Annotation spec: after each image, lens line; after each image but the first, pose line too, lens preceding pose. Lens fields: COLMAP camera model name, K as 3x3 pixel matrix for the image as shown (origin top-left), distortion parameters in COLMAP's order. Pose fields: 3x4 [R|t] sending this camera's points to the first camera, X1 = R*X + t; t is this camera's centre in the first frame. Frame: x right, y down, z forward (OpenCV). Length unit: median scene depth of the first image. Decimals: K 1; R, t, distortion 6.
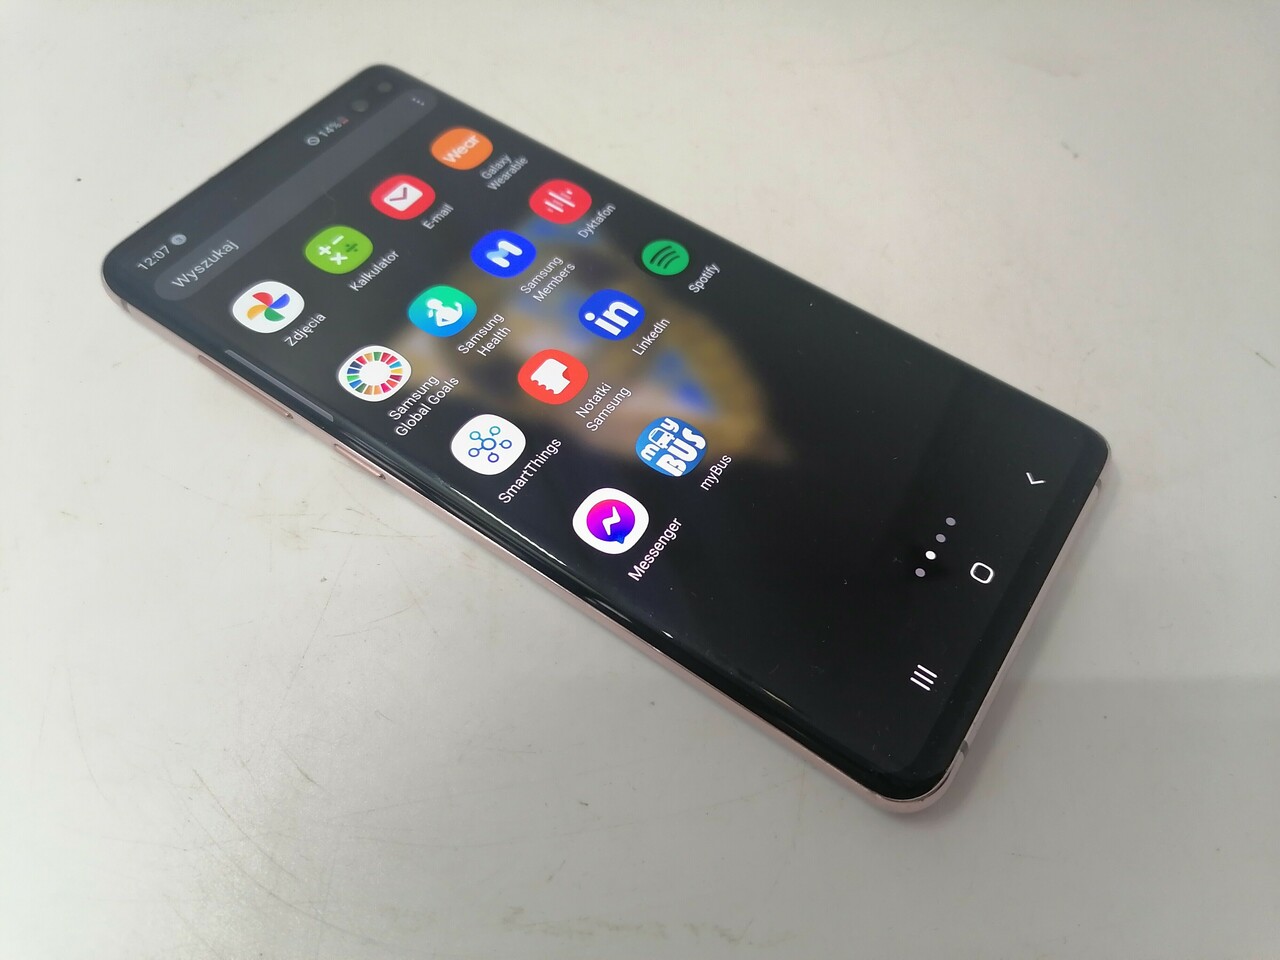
lens RADIAL K [[1040.7, 0, 640.0], [0, 1040.7, 480.0], [0, 0, 1]] dist [0.055317, -0.191980]
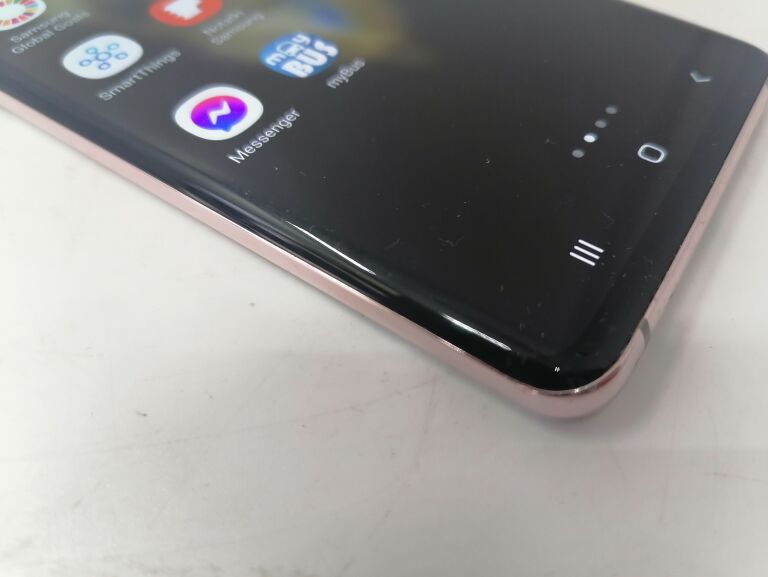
lens RADIAL K [[654.1, 0, 384.0], [0, 654.1, 288.5], [0, 0, 1]] dist [0.005009, -0.097320]
pose [[0.998655, -0.022503, -0.046707, 0.125053], [0.017676, 0.994698, -0.101312, 0.230085], [0.048739, 0.100351, 0.993758, 0.447180]]
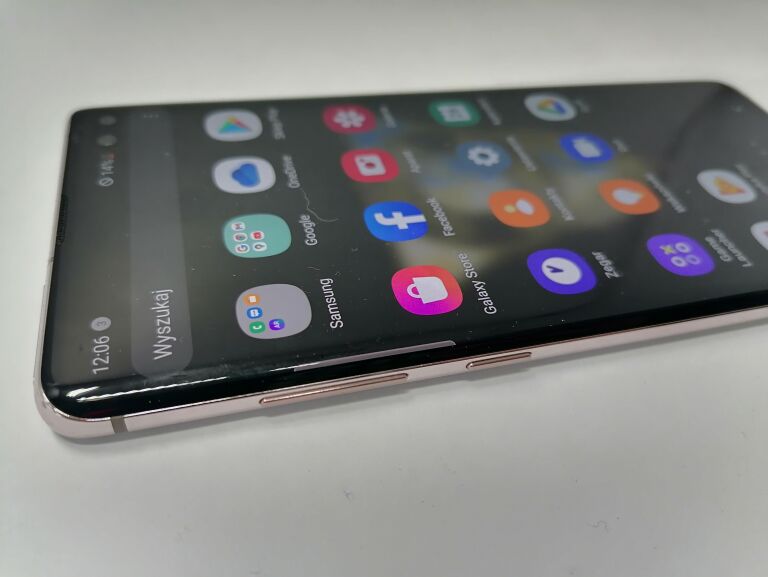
lens RADIAL K [[624.4, 0, 384.0], [0, 624.4, 288.5], [0, 0, 1]] dist [0.055317, -0.191980]
pose [[0.640189, -0.539035, 0.547357, -0.599897], [0.609745, 0.789946, 0.064778, -0.167165], [-0.467300, 0.292278, 0.834389, 0.551846]]
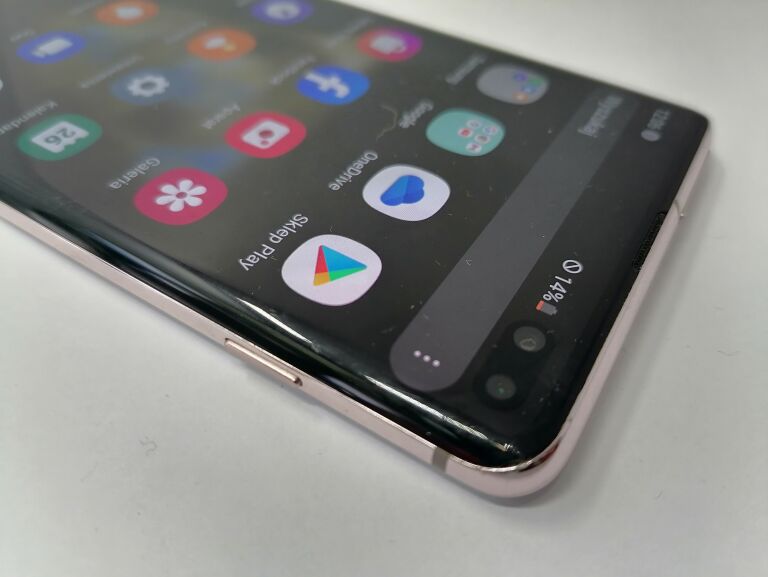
lens RADIAL K [[624.4, 0, 384.0], [0, 624.4, 288.5], [0, 0, 1]] dist [0.055317, -0.191980]
pose [[-0.994869, -0.033765, -0.095372, -0.199989], [-0.084172, -0.246790, 0.965406, -0.801806], [-0.056134, 0.968480, 0.242682, 1.103154]]
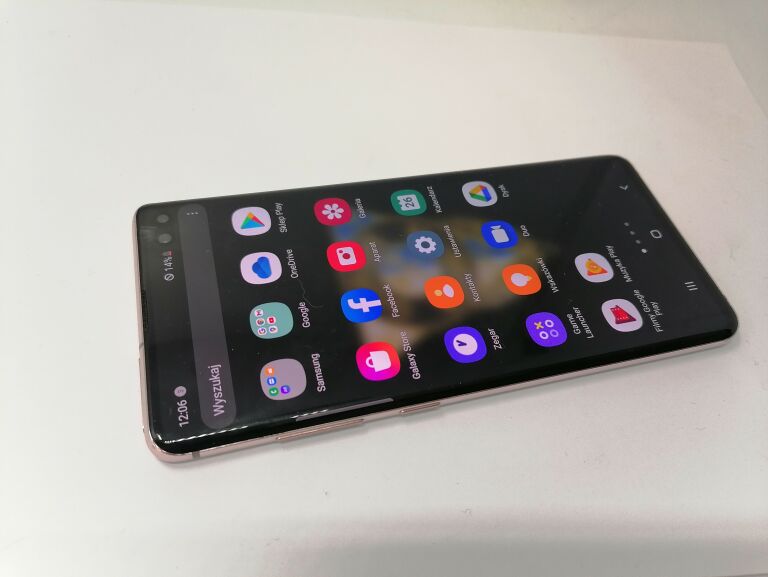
lens RADIAL K [[598.4, 0, 384.0], [0, 598.4, 288.5], [0, 0, 1]] dist [0.066130, -0.167399]
pose [[0.643442, -0.608368, 0.464619, -0.601217], [0.590855, 0.780600, 0.203847, -0.364917], [-0.486695, 0.143358, 0.861728, 0.229789]]
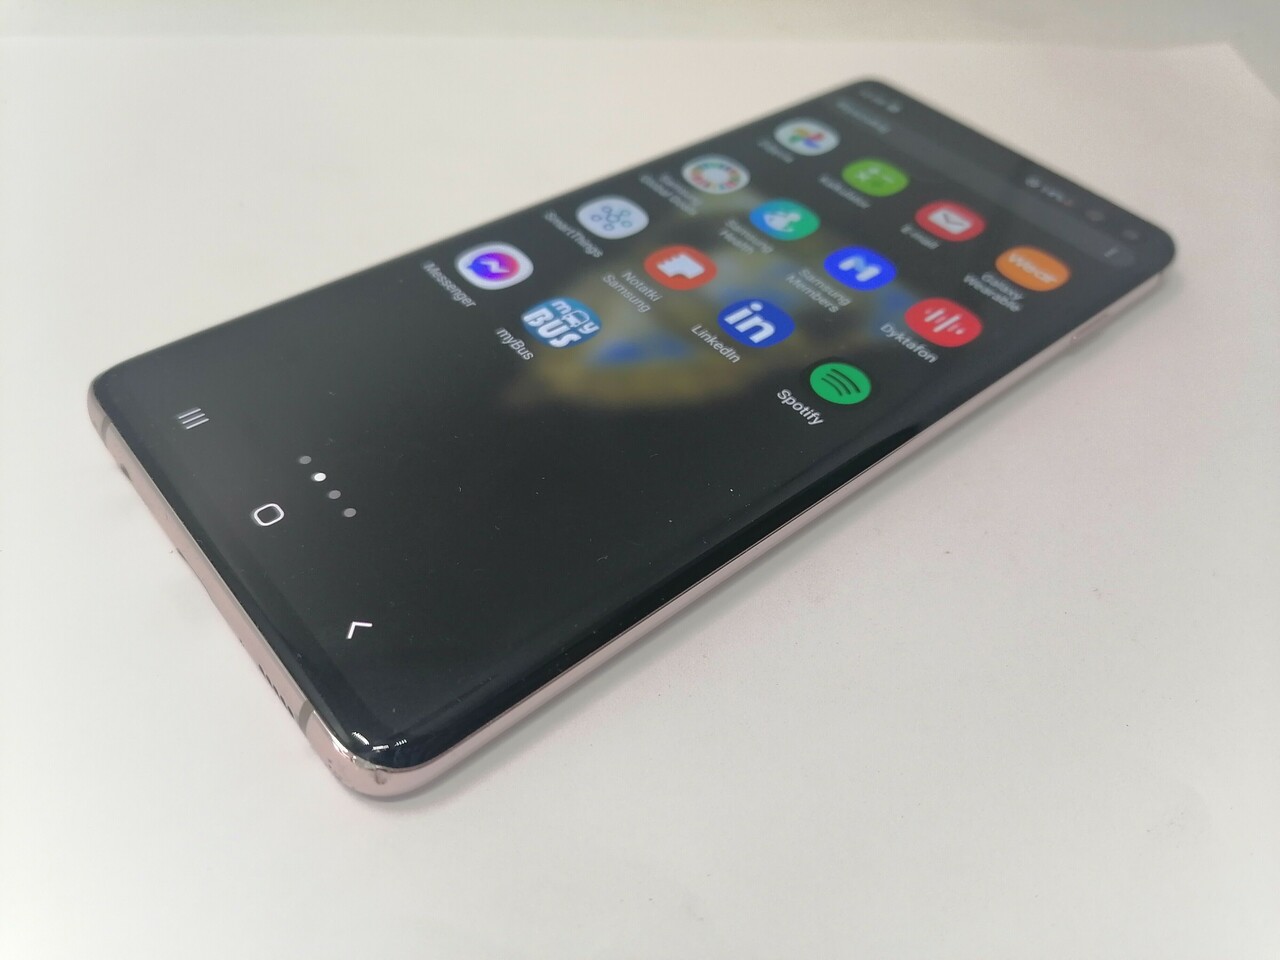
lens RADIAL K [[997.3, 0, 640.0], [0, 997.3, 480.0], [0, 0, 1]] dist [0.066130, -0.167399]
pose [[-0.260788, 0.656733, -0.707596, 0.722830], [-0.852499, 0.187293, 0.488023, -0.492040], [0.453029, 0.730495, 0.511020, 0.672838]]
